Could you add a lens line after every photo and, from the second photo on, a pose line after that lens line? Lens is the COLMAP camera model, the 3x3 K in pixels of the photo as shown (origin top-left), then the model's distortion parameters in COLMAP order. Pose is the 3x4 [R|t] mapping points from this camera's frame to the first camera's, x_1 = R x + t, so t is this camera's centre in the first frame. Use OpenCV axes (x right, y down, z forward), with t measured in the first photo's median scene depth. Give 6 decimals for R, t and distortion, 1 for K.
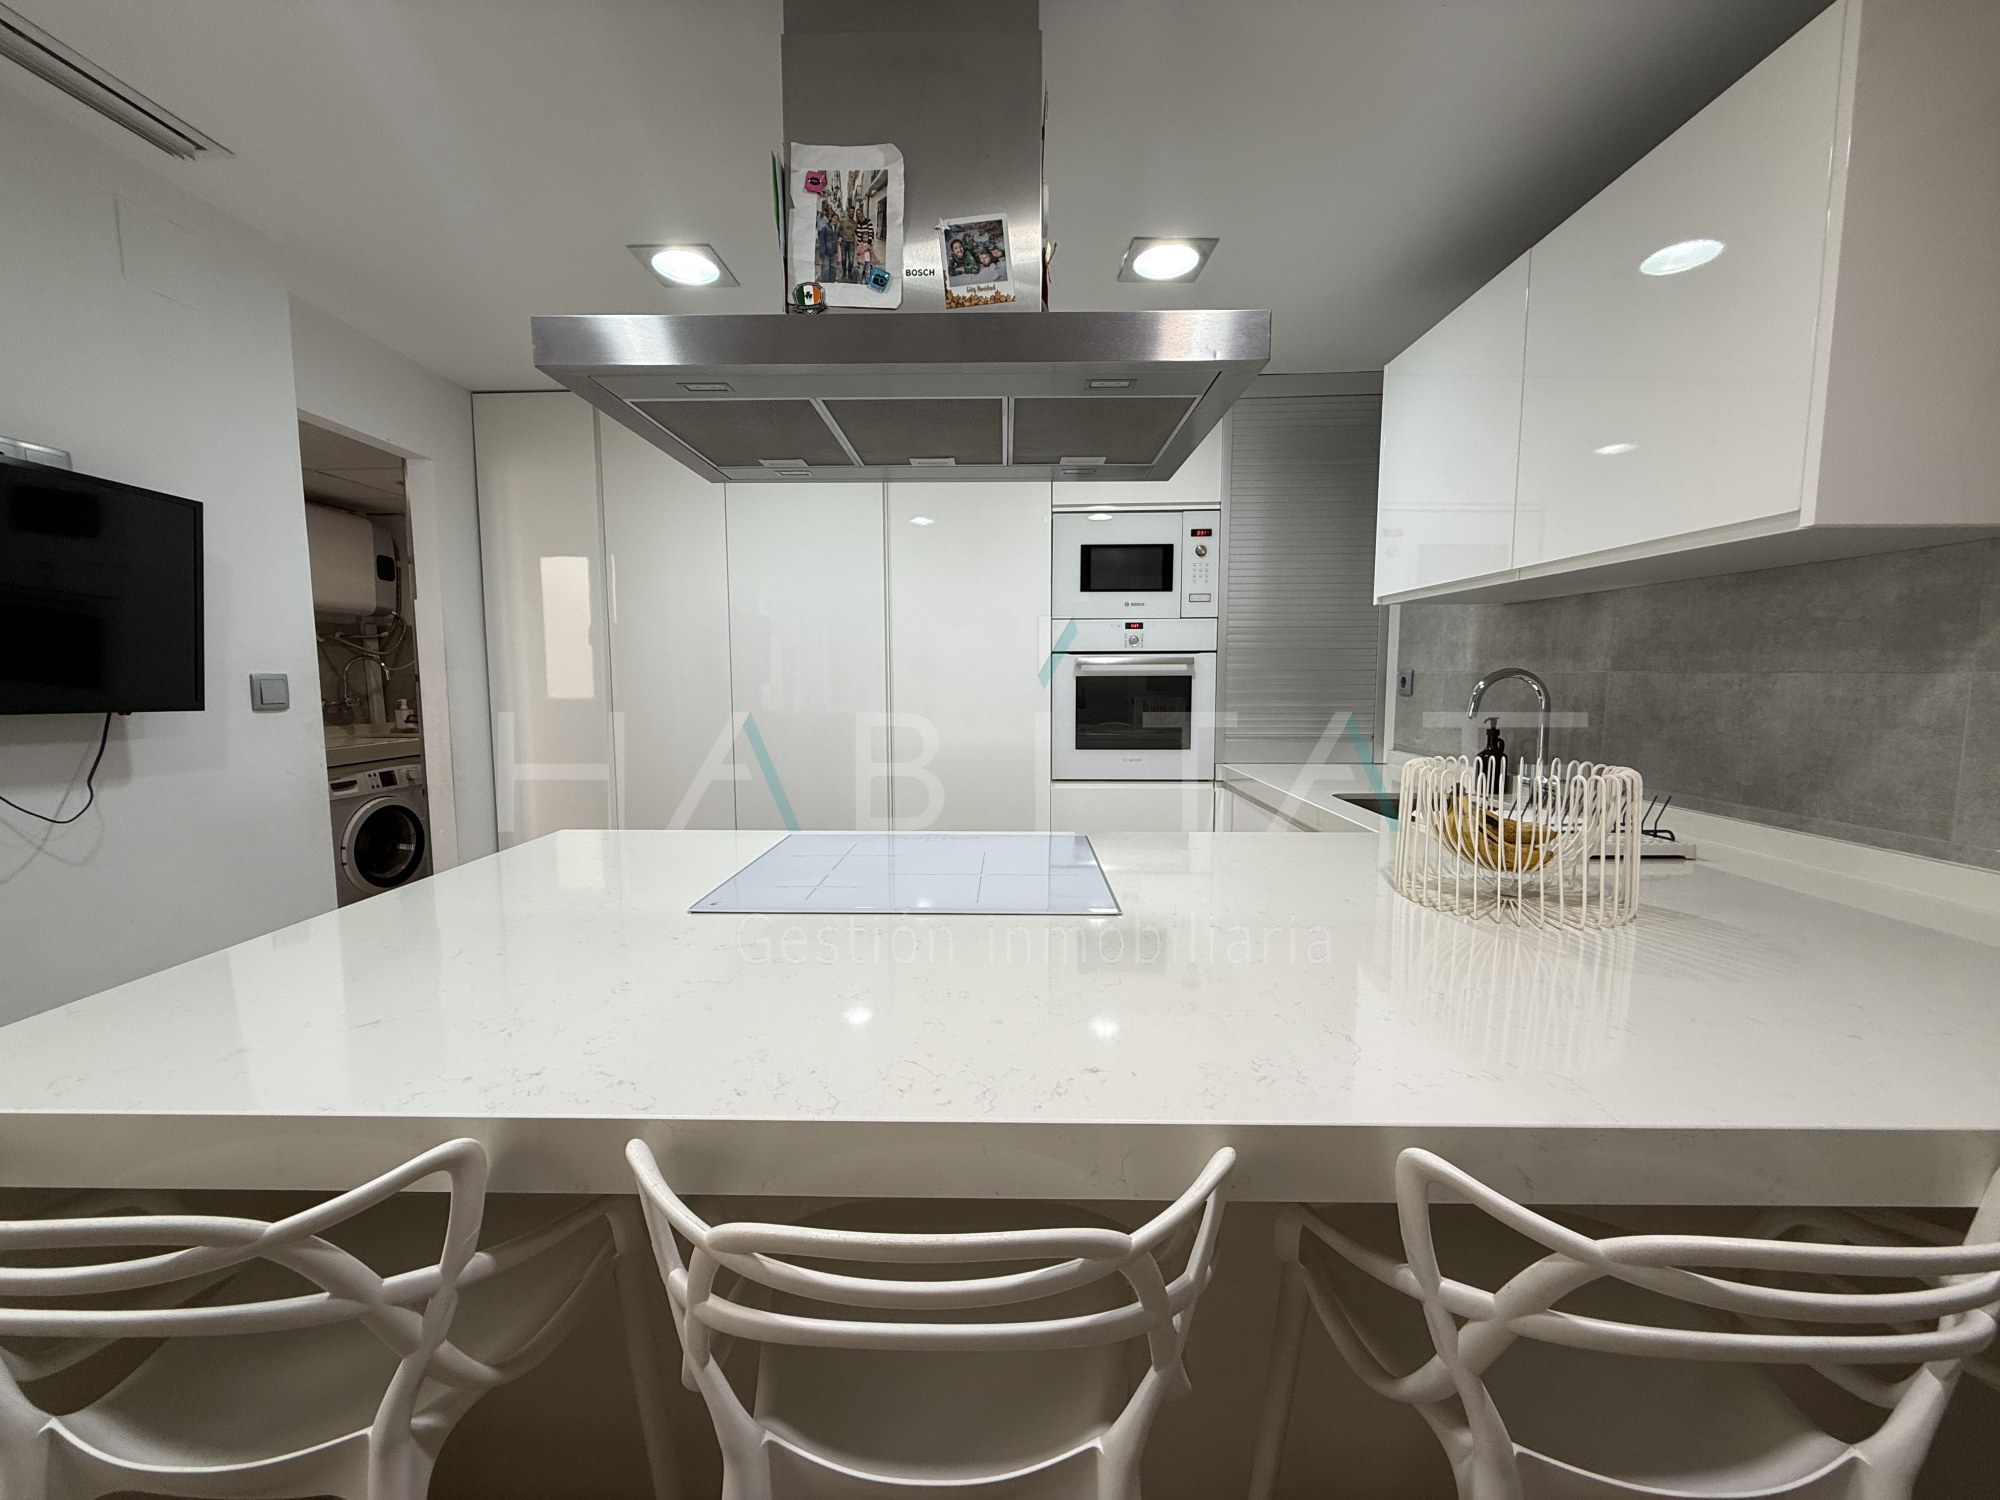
lens RADIAL K [[796.8, 0, 989.2], [0, 796.8, 749.9], [0, 0, 1]] dist [0.000284, -0.000258]
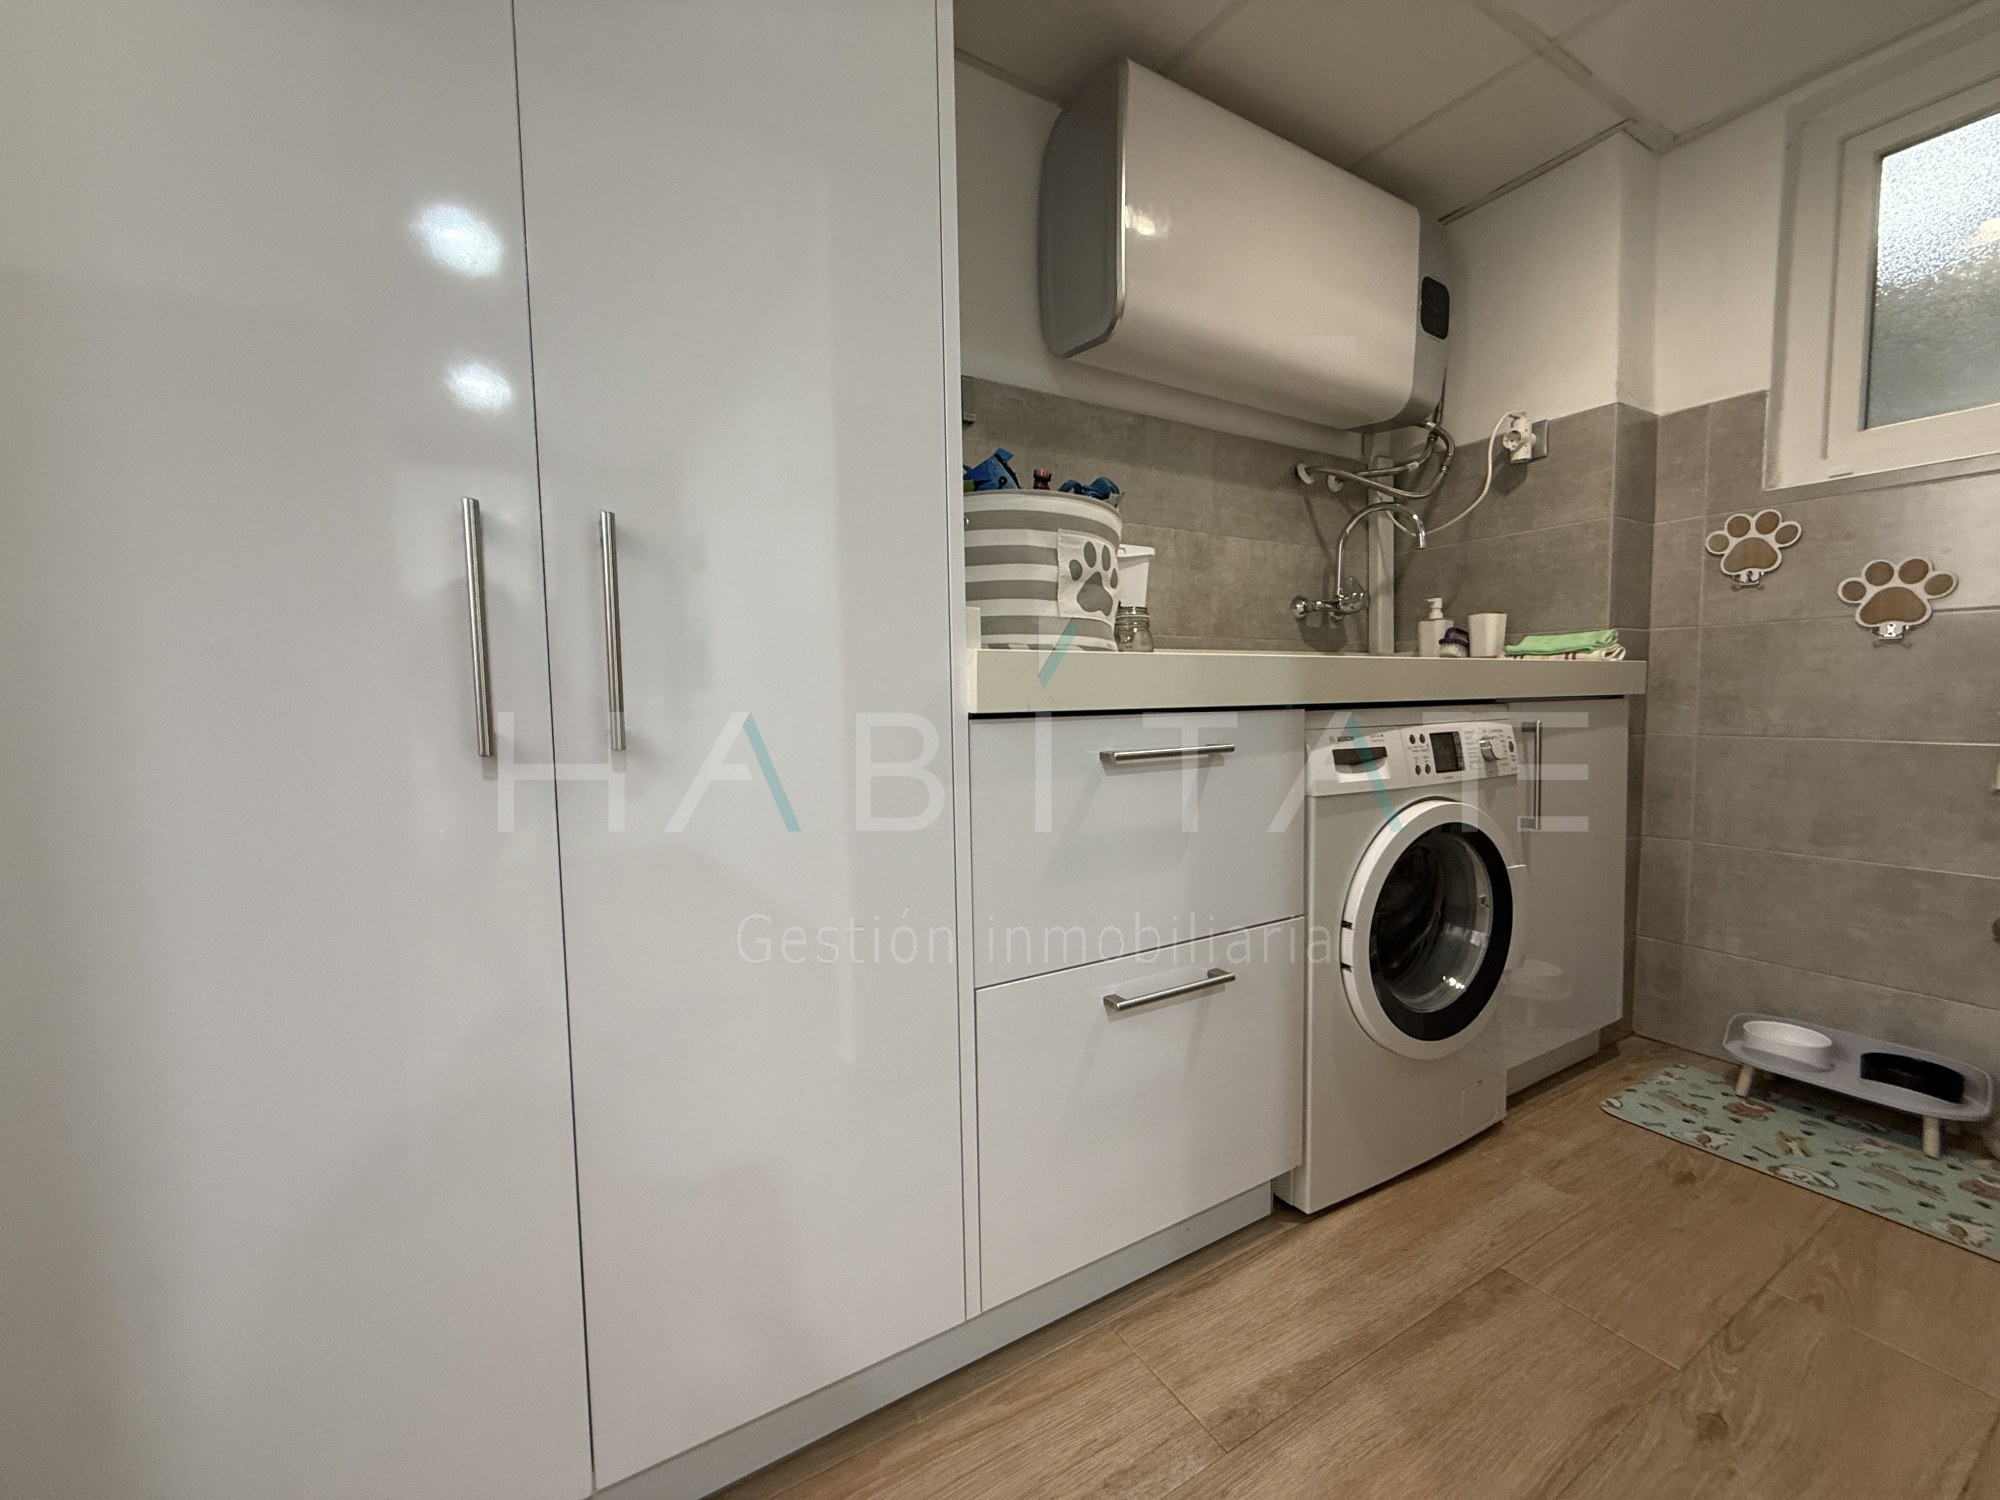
lens RADIAL K [[796.8, 0, 999.6], [0, 796.8, 747.6], [0, 0, 1]] dist [0.000284, -0.000258]
pose [[0.544021, 0.050114, -0.837573, -0.699705], [-0.073214, 0.997243, 0.012113, 0.057135], [0.835871, 0.054732, 0.546190, 0.777492]]
